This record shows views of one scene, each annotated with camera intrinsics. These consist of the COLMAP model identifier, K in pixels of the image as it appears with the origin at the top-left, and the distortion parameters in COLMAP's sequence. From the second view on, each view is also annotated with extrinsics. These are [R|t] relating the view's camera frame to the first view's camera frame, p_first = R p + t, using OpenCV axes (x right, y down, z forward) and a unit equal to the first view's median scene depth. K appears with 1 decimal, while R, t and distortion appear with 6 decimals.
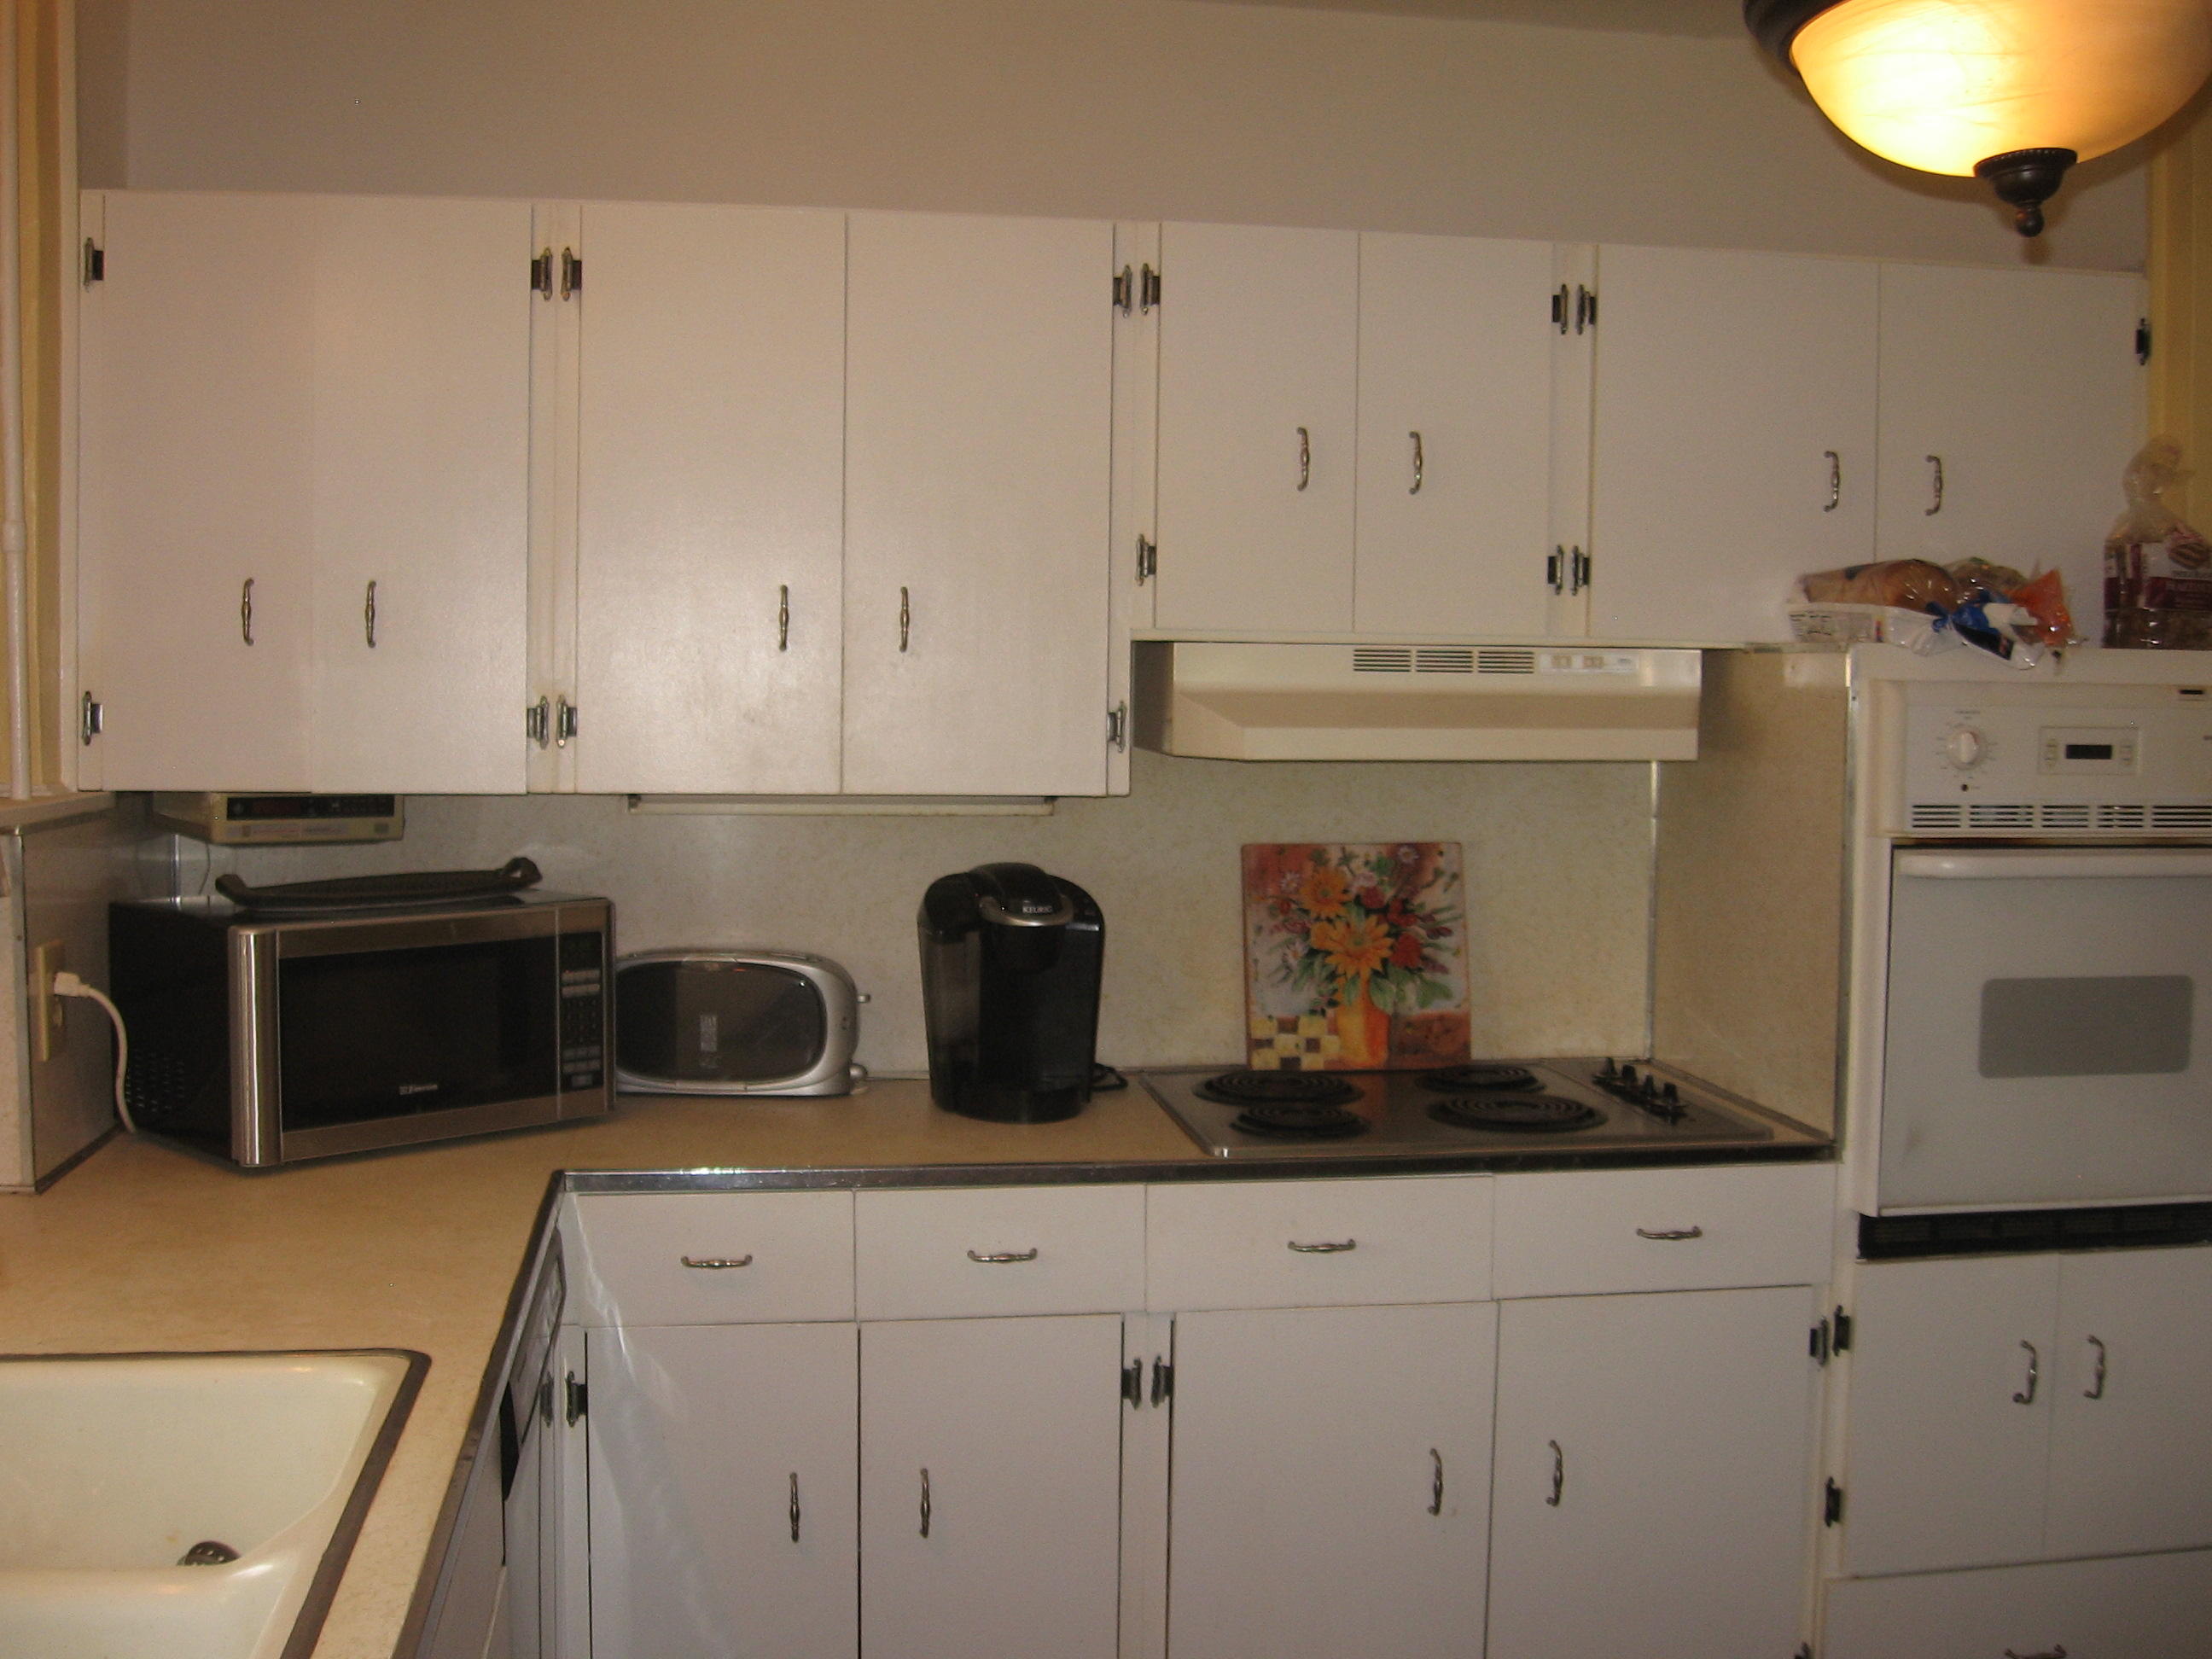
lens RADIAL K [[2326.1, 0, 1088.6], [0, 2326.1, 825.6], [0, 0, 1]] dist [-0.148459, 0.096523]
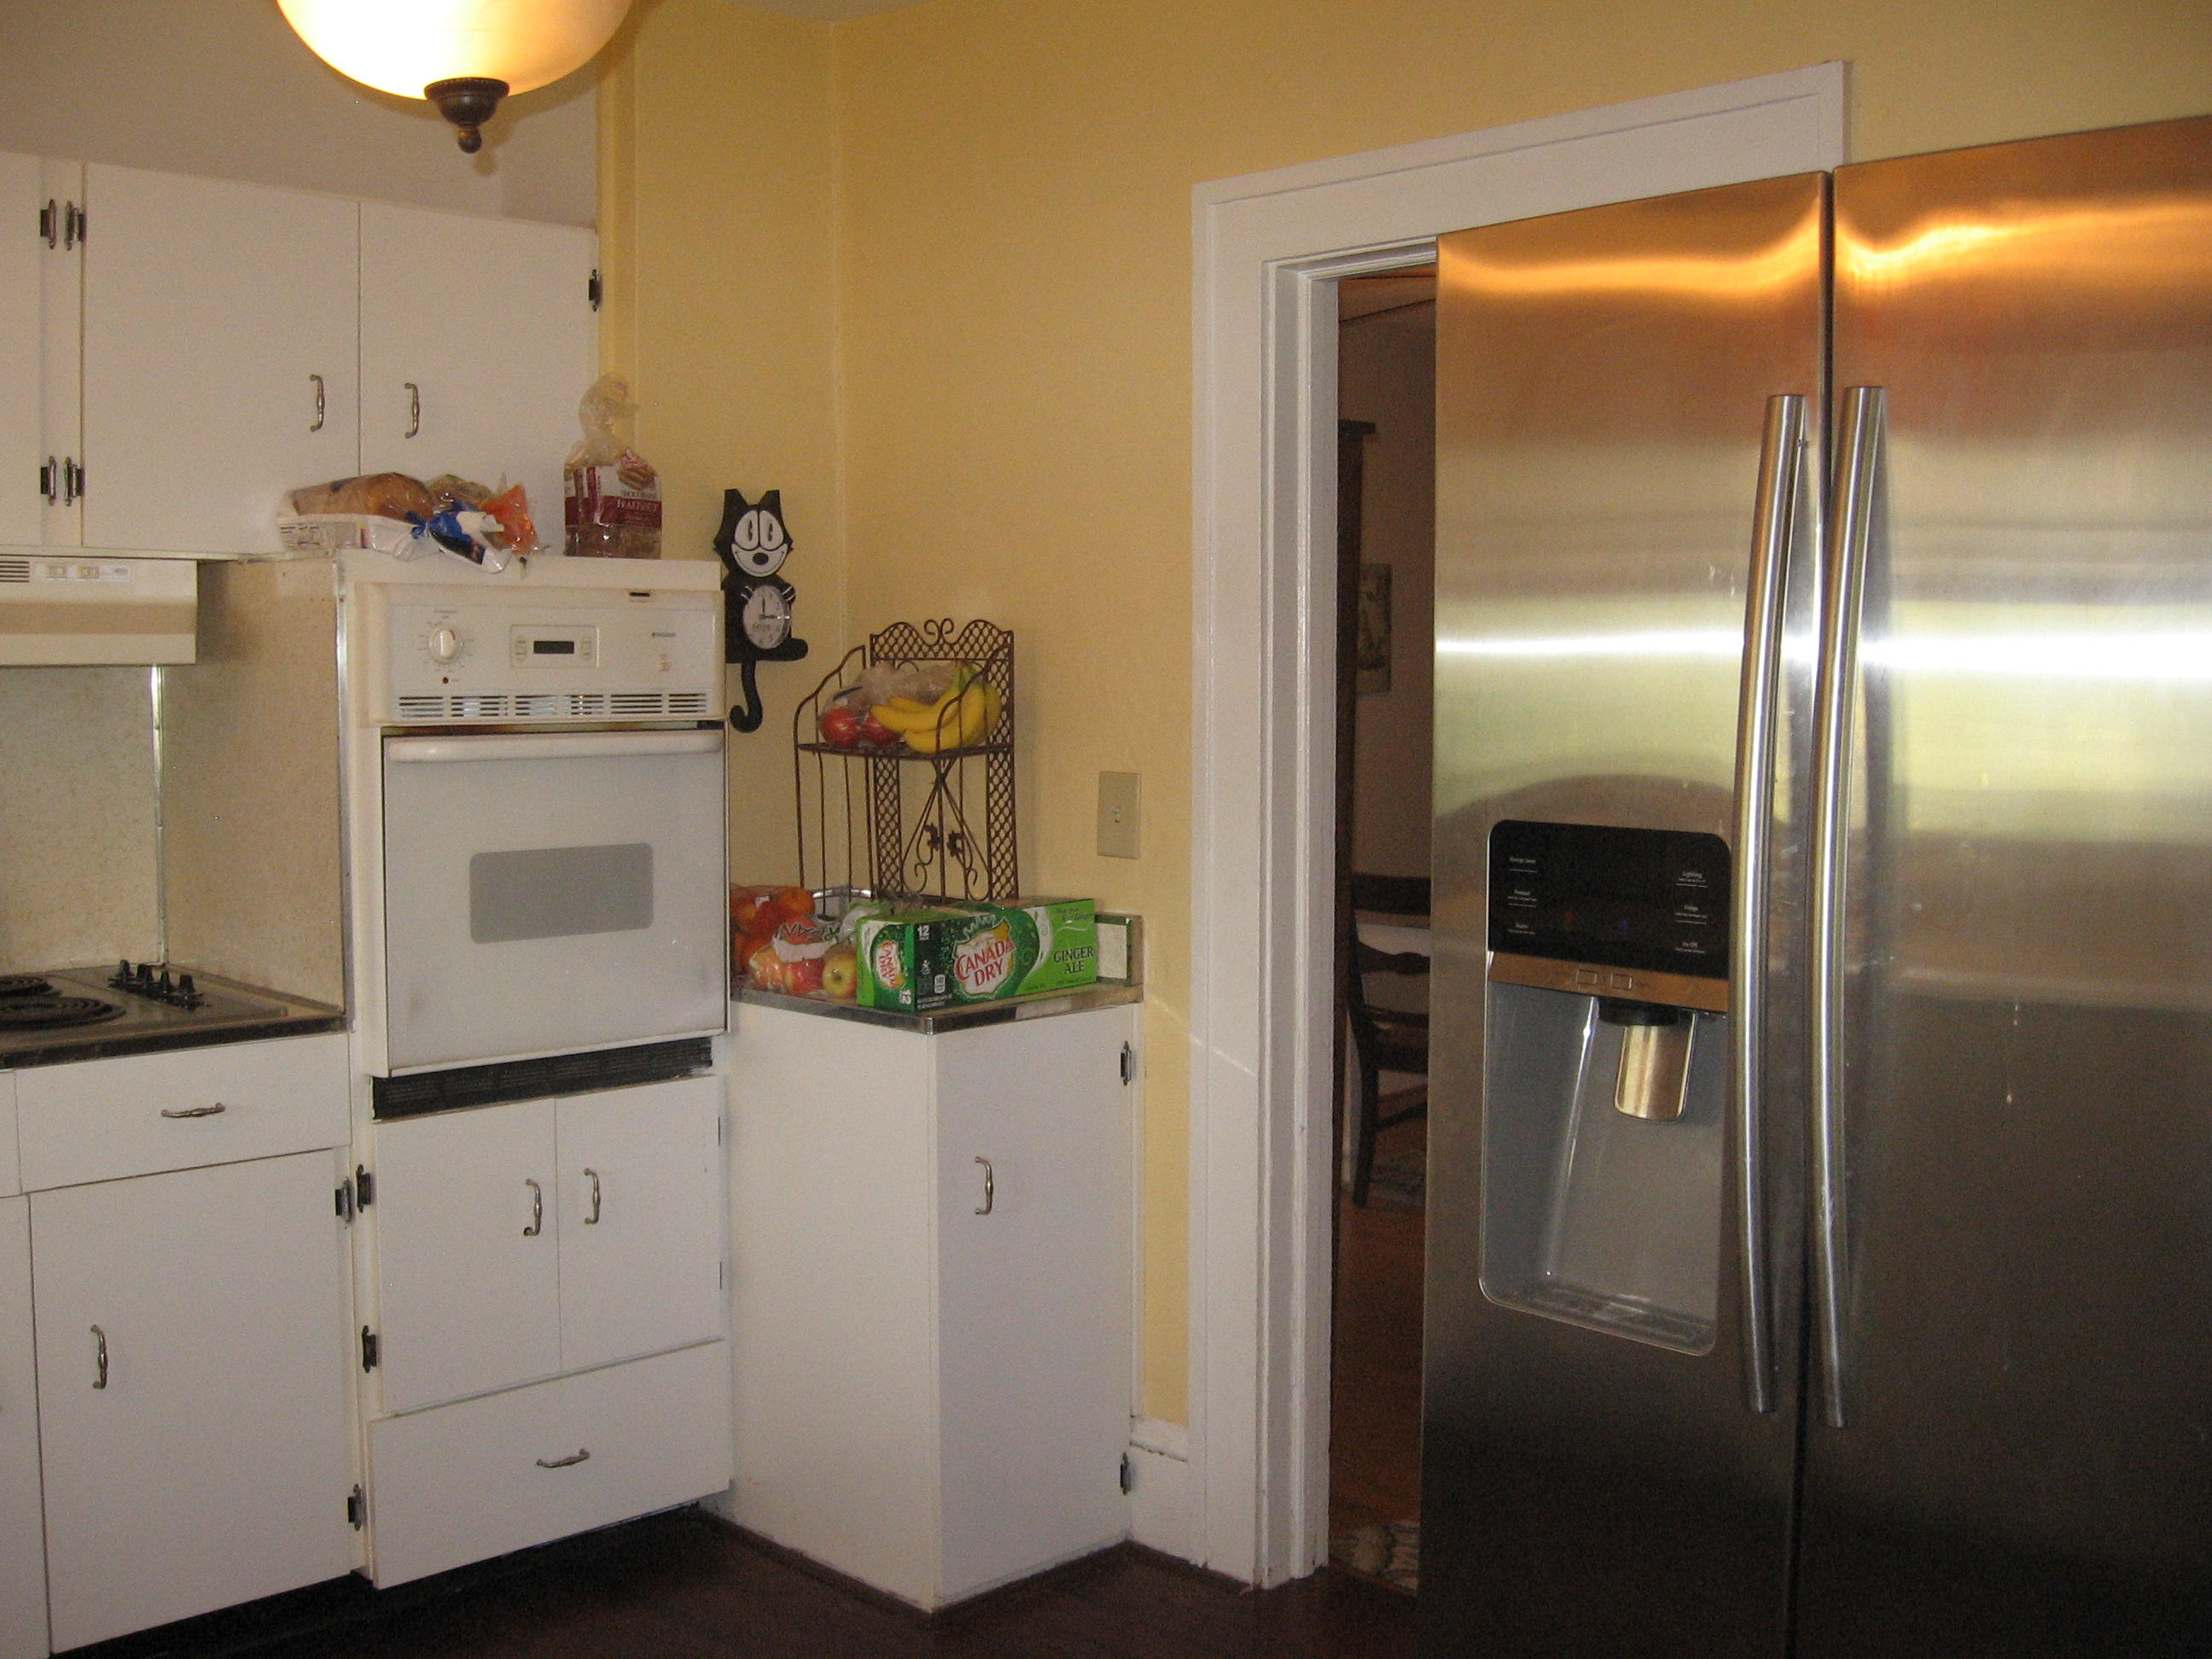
lens RADIAL K [[2326.1, 0, 1088.6], [0, 2326.1, 825.6], [0, 0, 1]] dist [-0.148459, 0.096523]
pose [[0.808041, -0.046800, 0.587265, -0.019822], [0.040424, 0.998895, 0.023983, 0.038013], [-0.587738, 0.004360, 0.809039, -0.078693]]
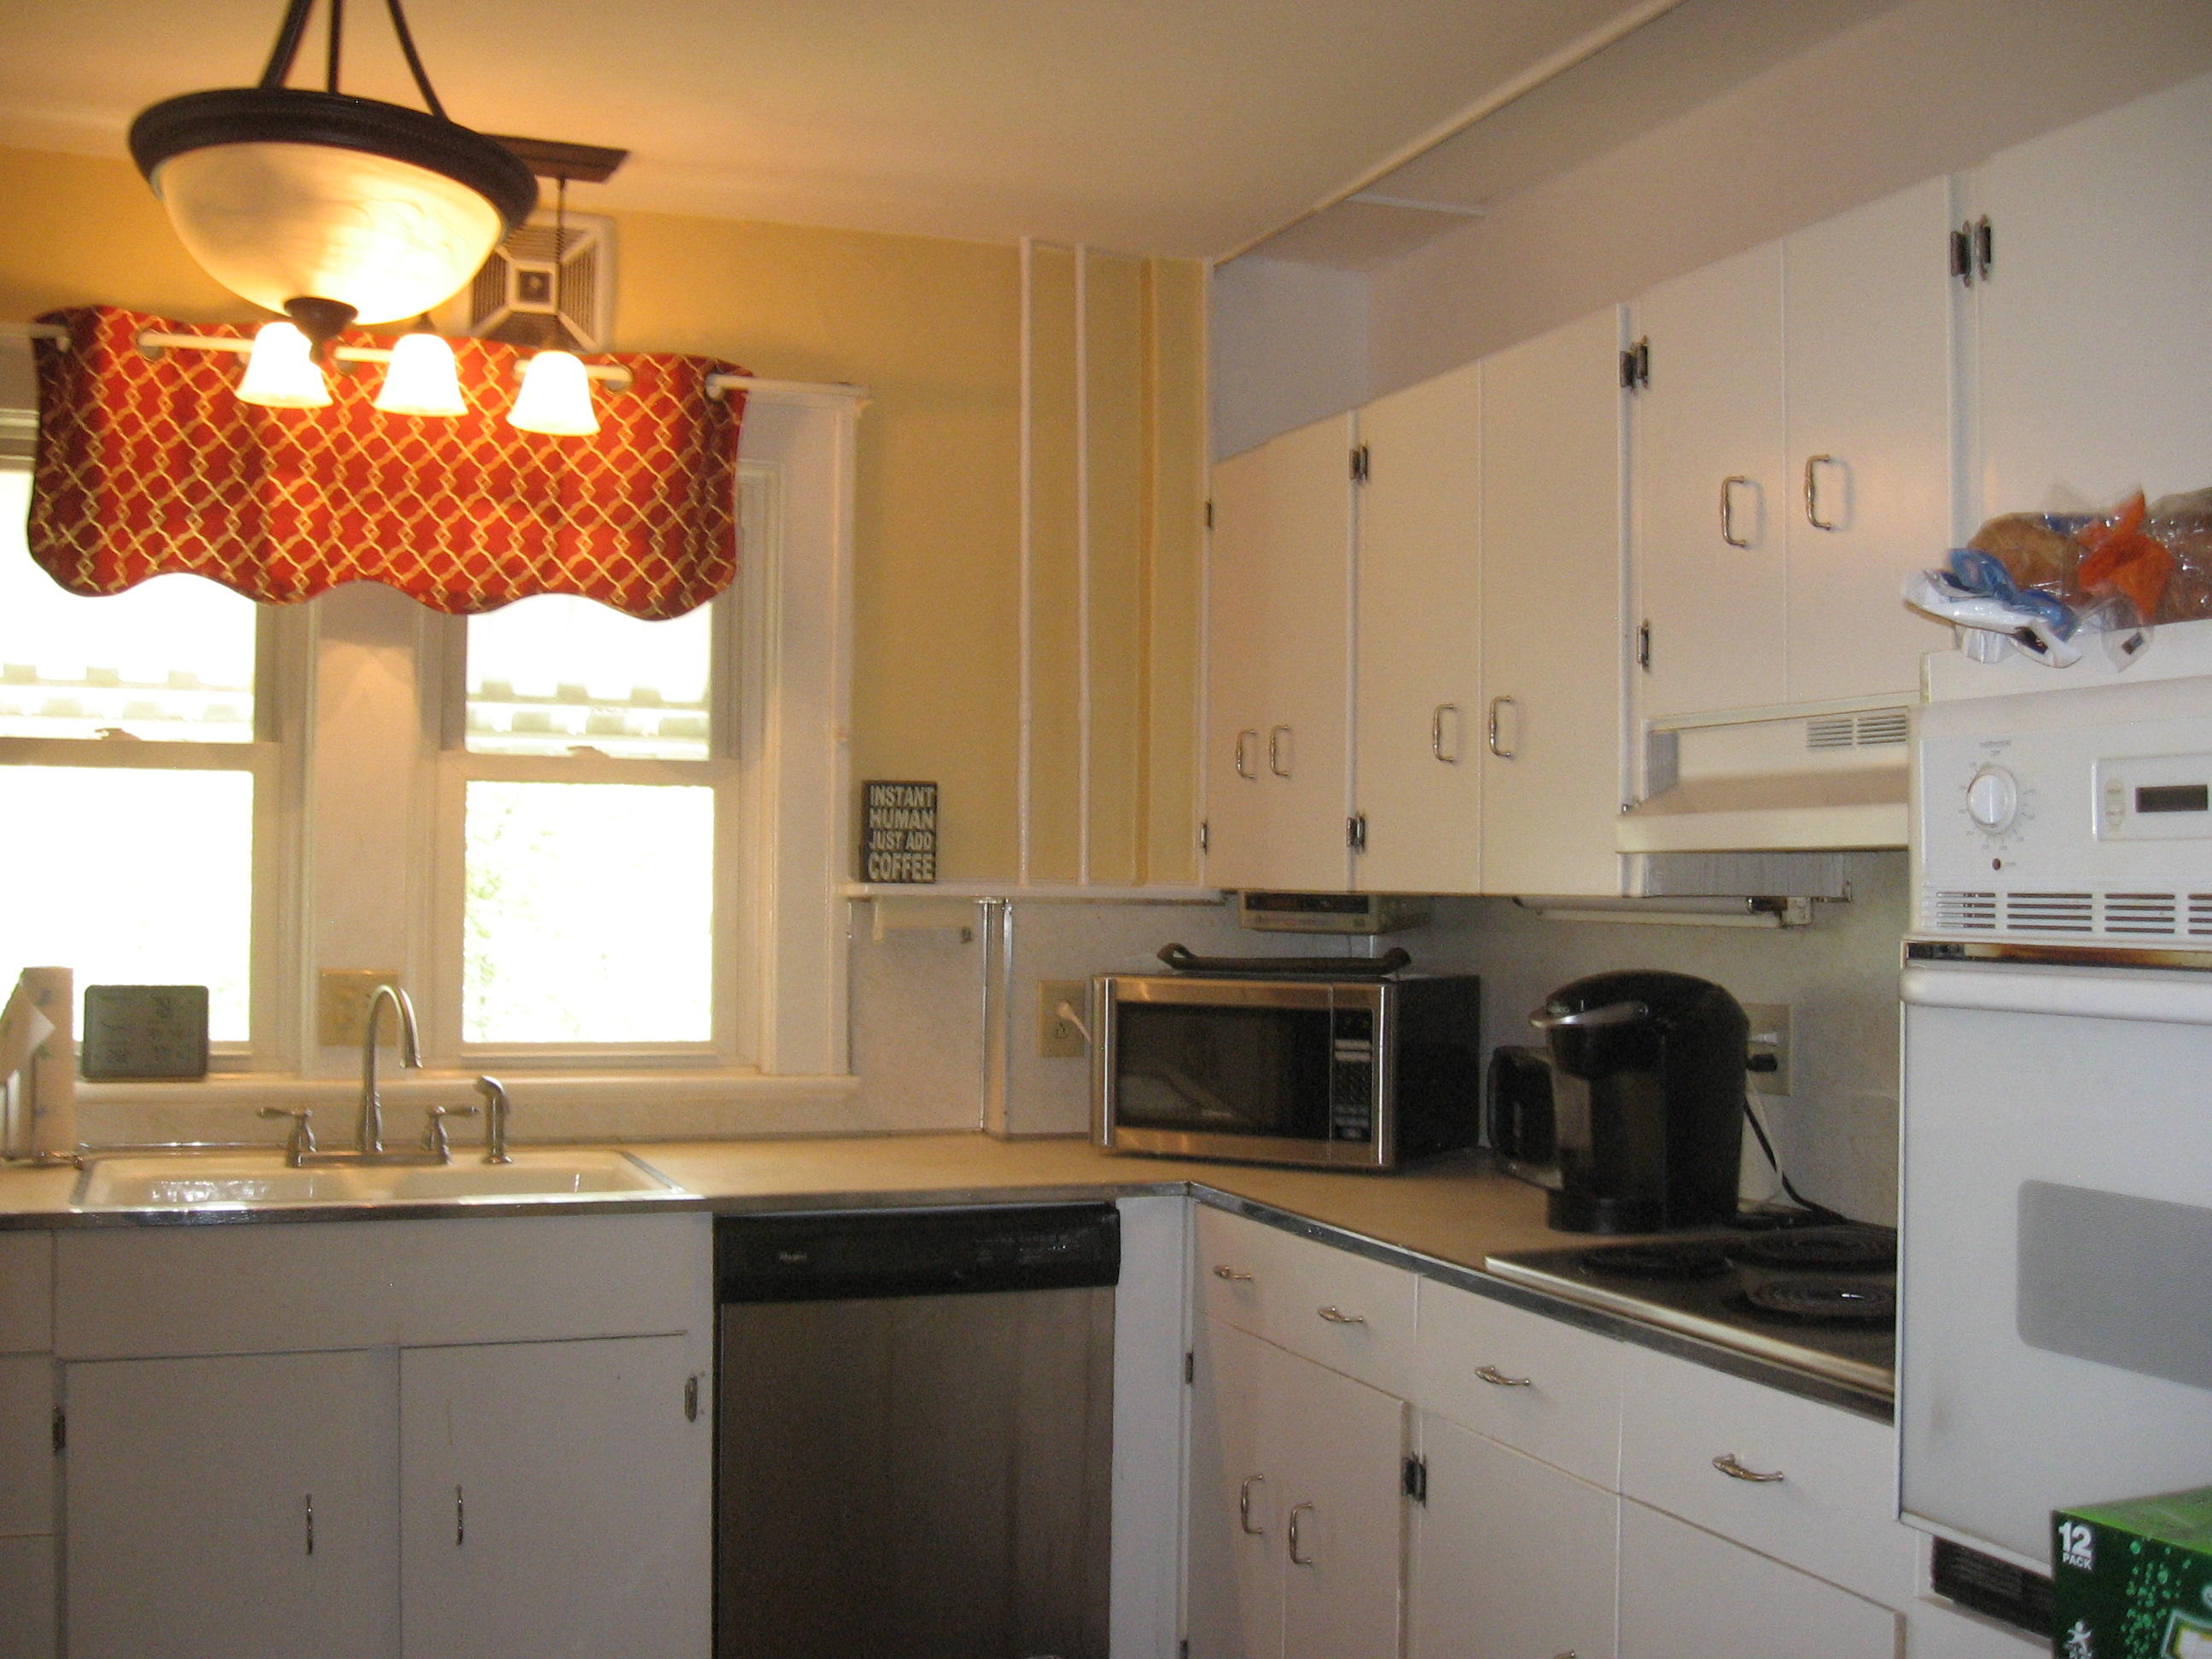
lens RADIAL K [[2326.1, 0, 1088.6], [0, 2326.1, 825.6], [0, 0, 1]] dist [-0.148459, 0.096523]
pose [[0.211159, -0.032146, -0.976923, 0.908823], [-0.067042, 0.996629, -0.047285, 0.018151], [0.975150, 0.075479, 0.208292, 0.605023]]
